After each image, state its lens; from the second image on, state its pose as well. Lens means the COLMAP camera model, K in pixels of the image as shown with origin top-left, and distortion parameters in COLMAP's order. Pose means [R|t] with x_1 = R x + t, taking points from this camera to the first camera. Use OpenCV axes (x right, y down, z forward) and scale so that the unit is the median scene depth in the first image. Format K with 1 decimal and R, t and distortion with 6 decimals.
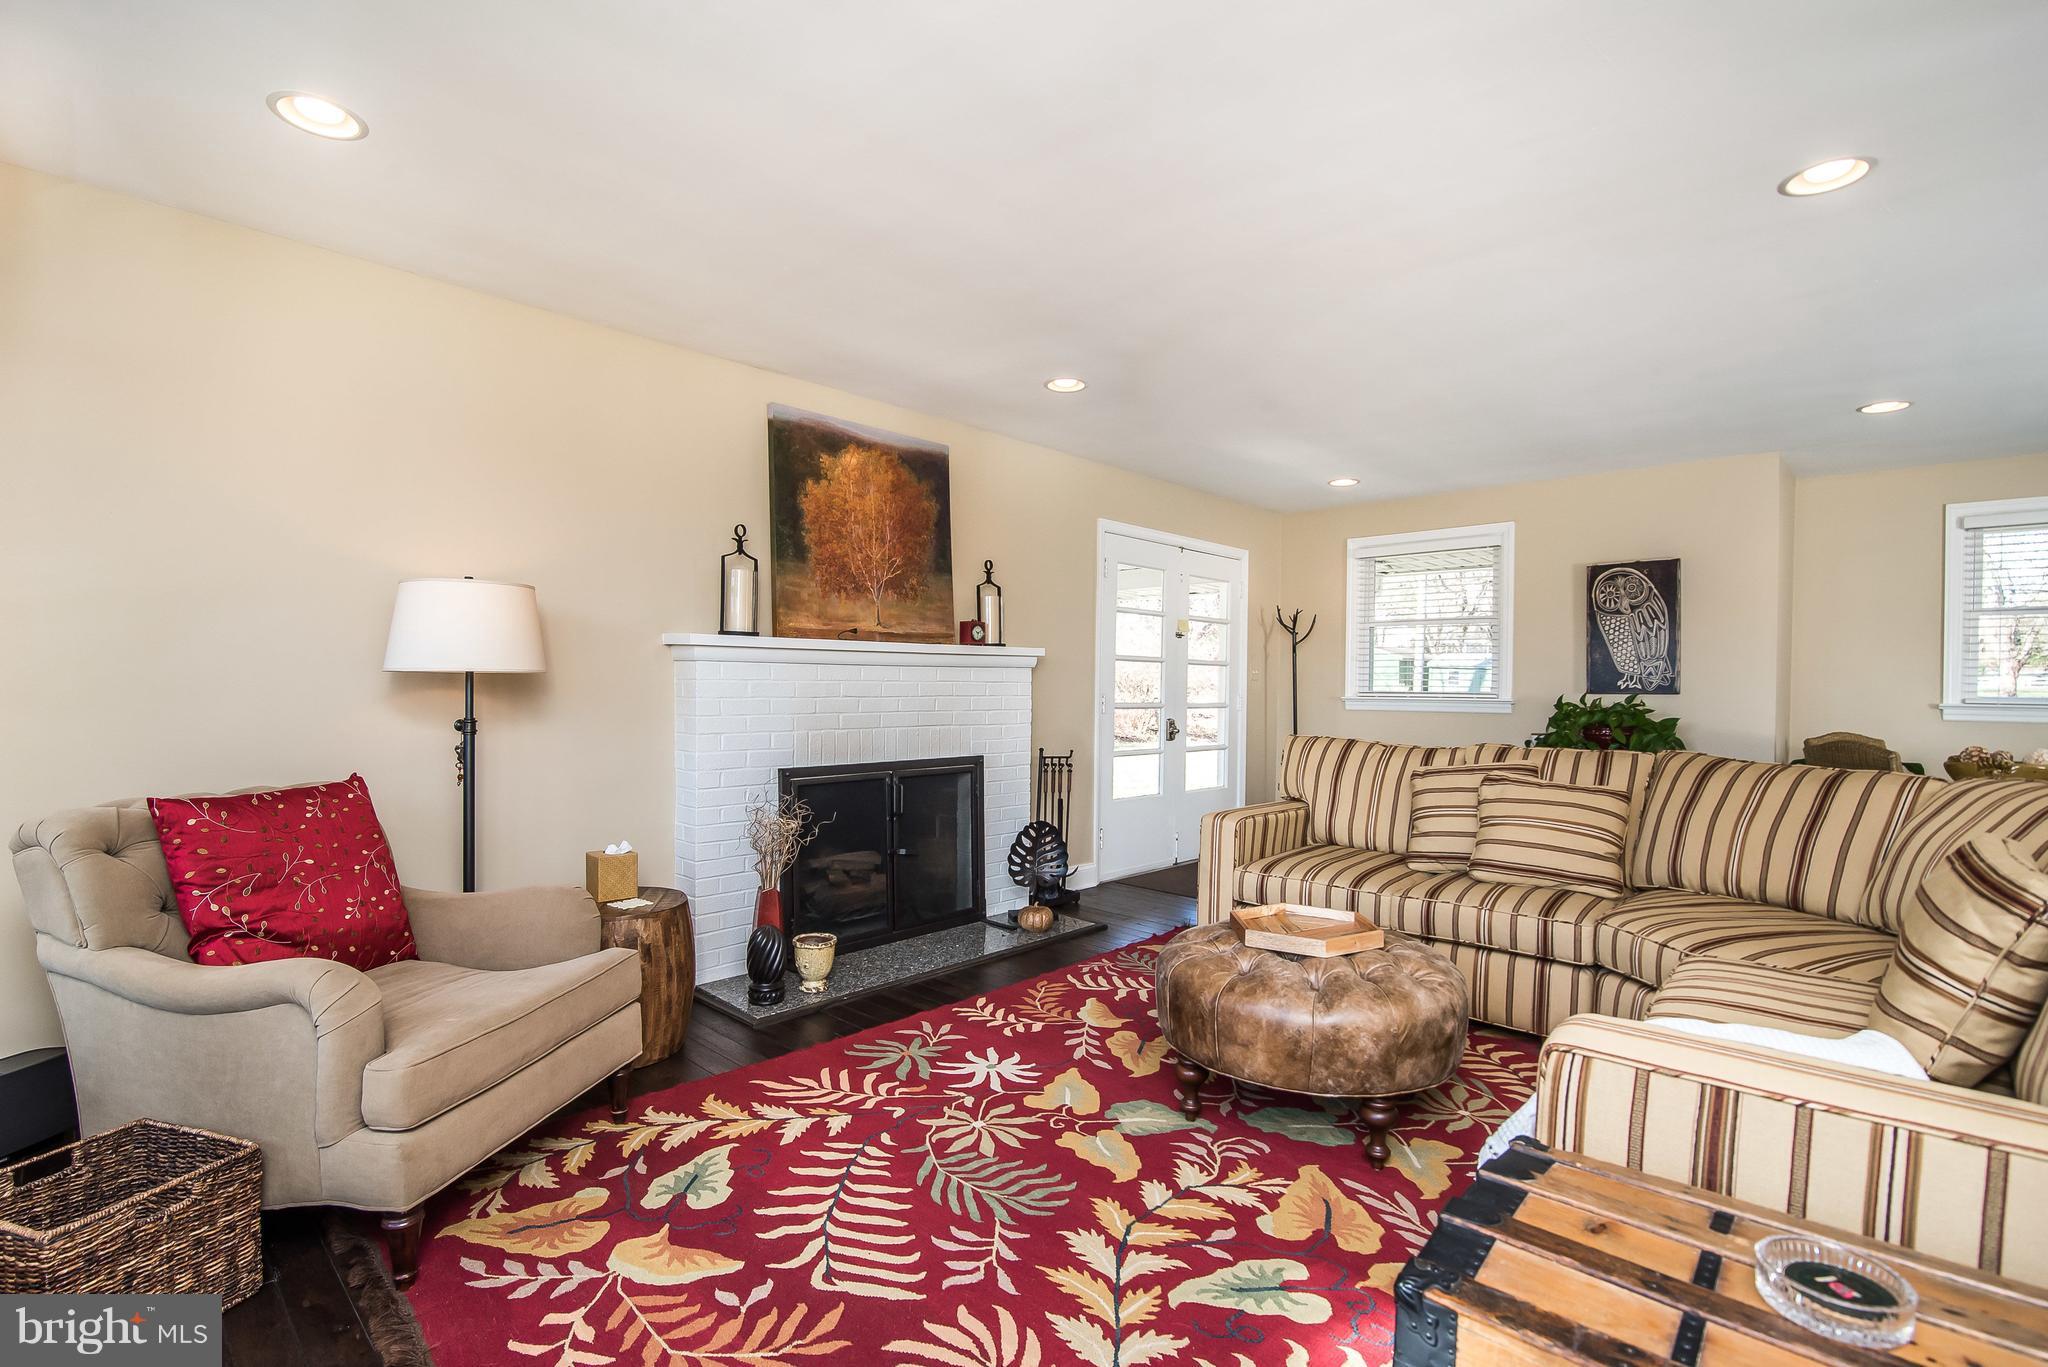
lens RADIAL K [[942.1, 0, 1010.1], [0, 942.1, 698.1], [0, 0, 1]] dist [-0.021184, 0.000907]
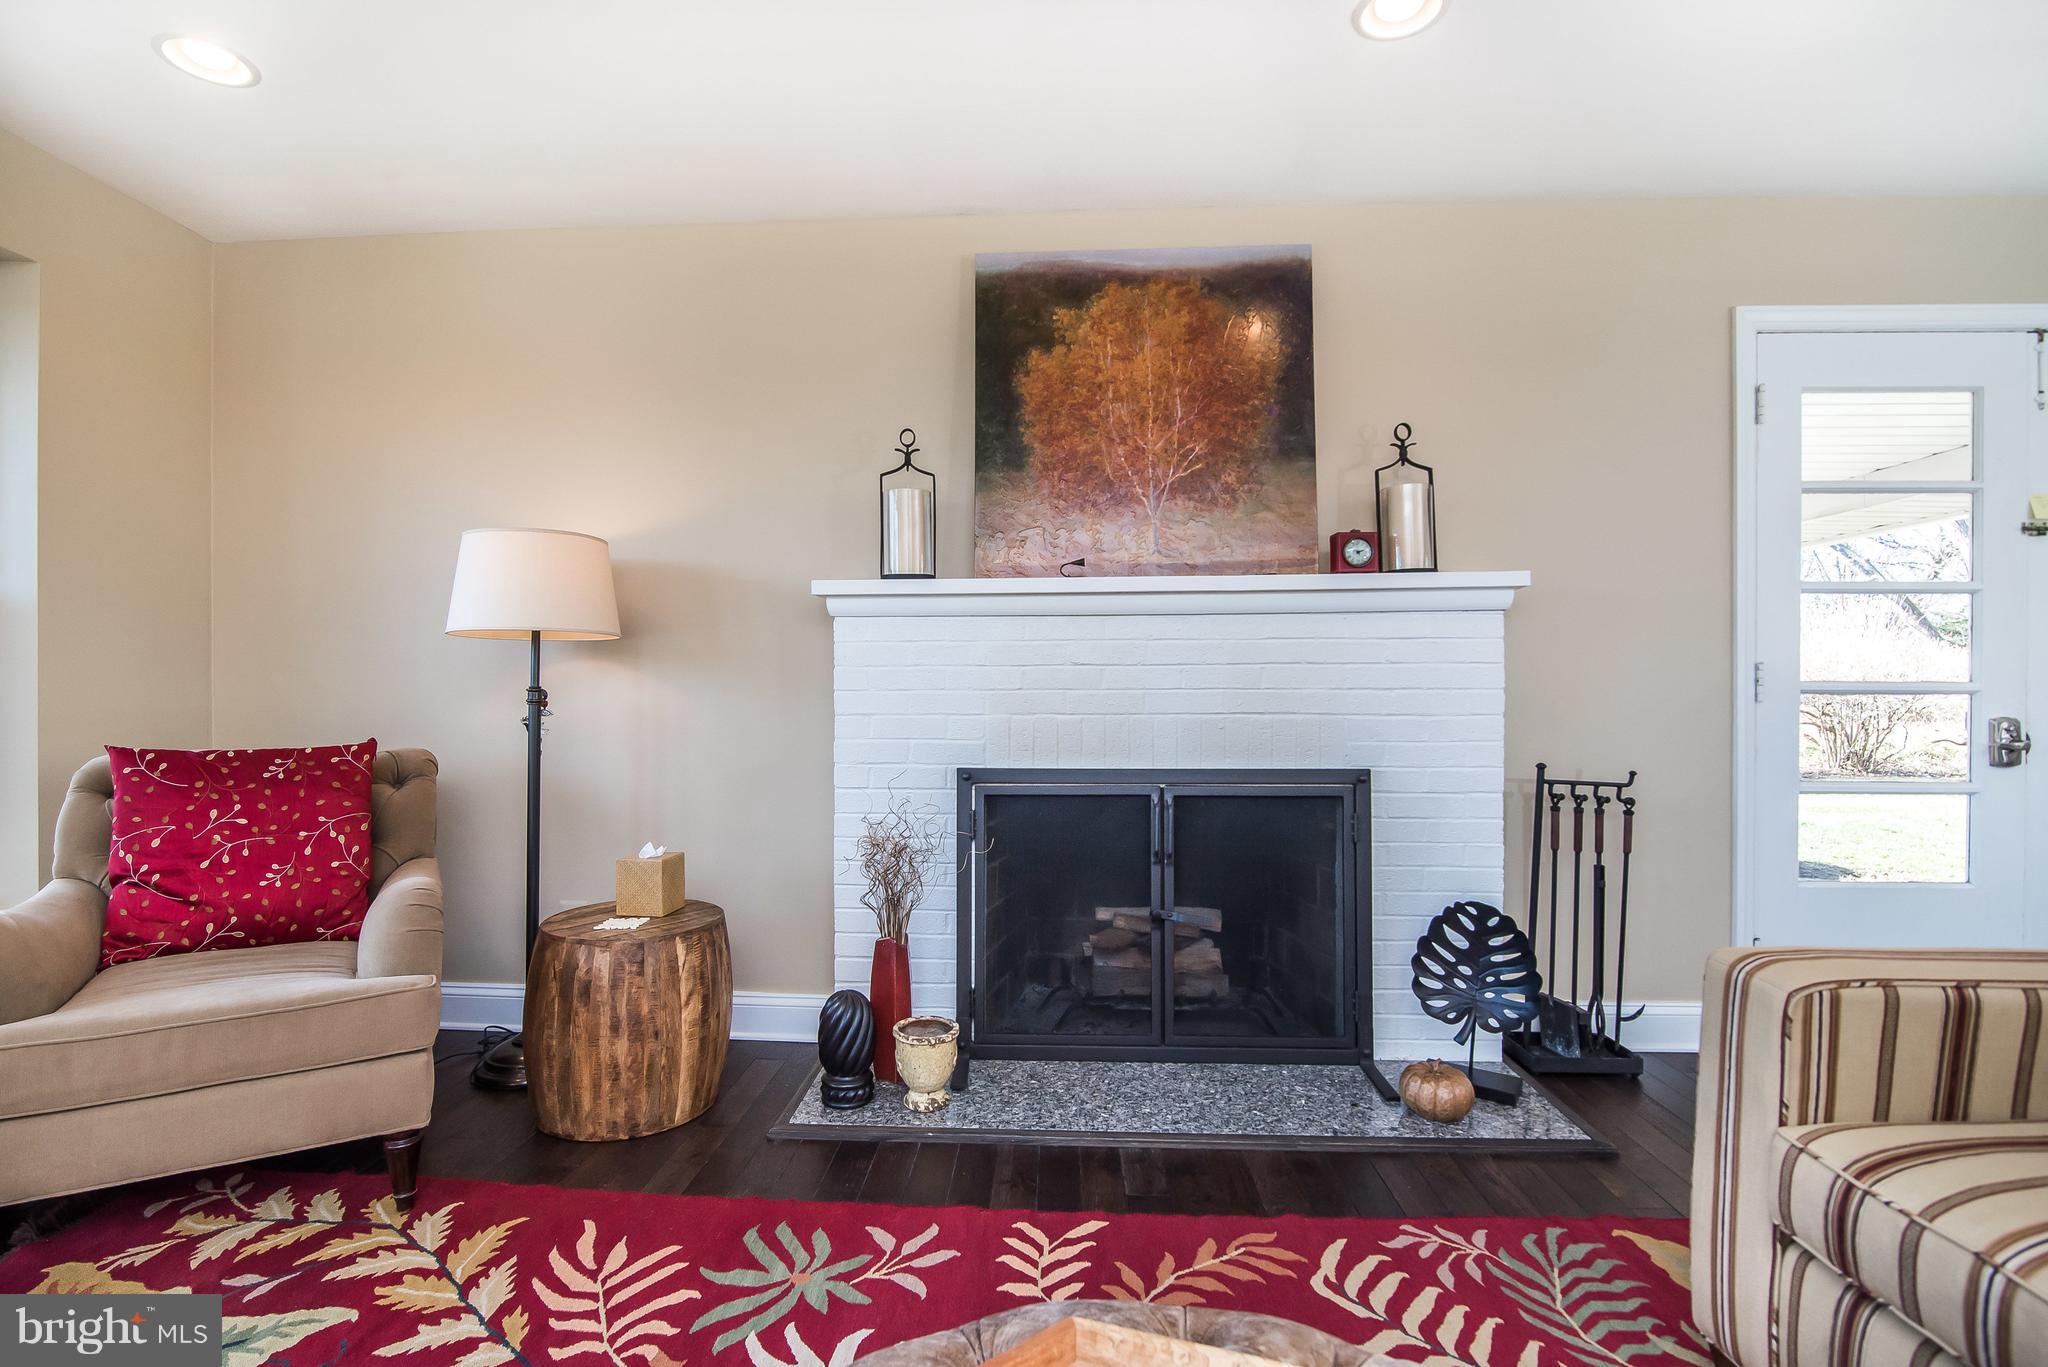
lens RADIAL K [[942.1, 0, 1010.1], [0, 942.1, 698.1], [0, 0, 1]] dist [-0.021184, 0.000907]
pose [[0.654033, -0.009105, -0.756411, 0.453338], [-0.003482, 0.999881, -0.015047, 0.049770], [0.756458, 0.012475, 0.653923, 0.843052]]
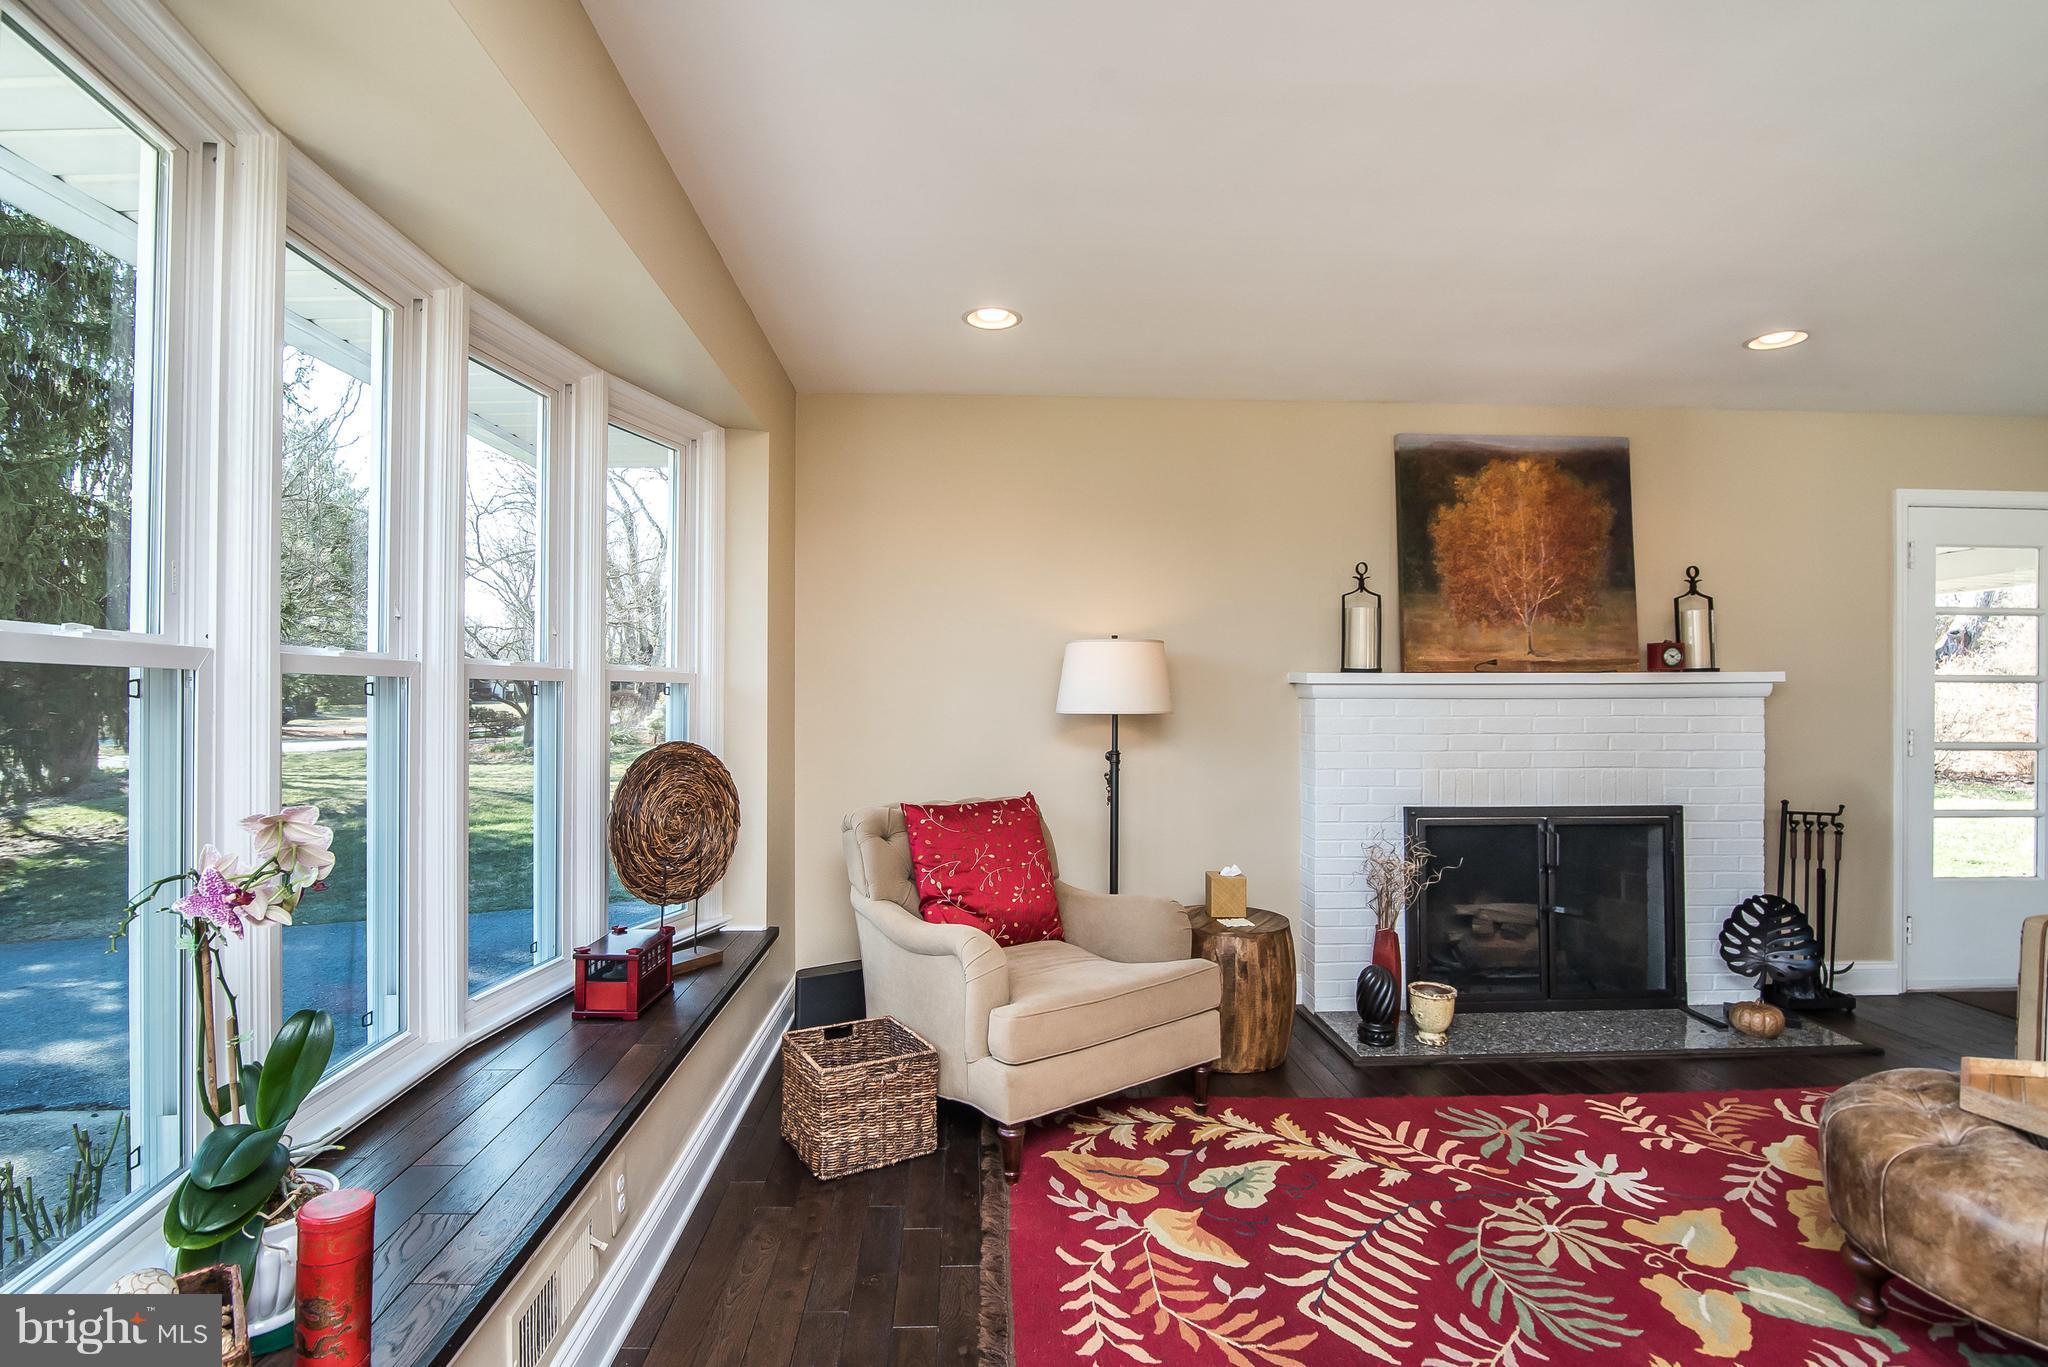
lens RADIAL K [[973.4, 0, 1003.4], [0, 973.4, 688.0], [0, 0, 1]] dist [-0.018962, -0.000026]
pose [[0.724841, -0.012390, -0.688805, 0.218039], [-0.004934, 0.999719, -0.023175, -0.033827], [0.688898, 0.020197, 0.724576, -0.028486]]
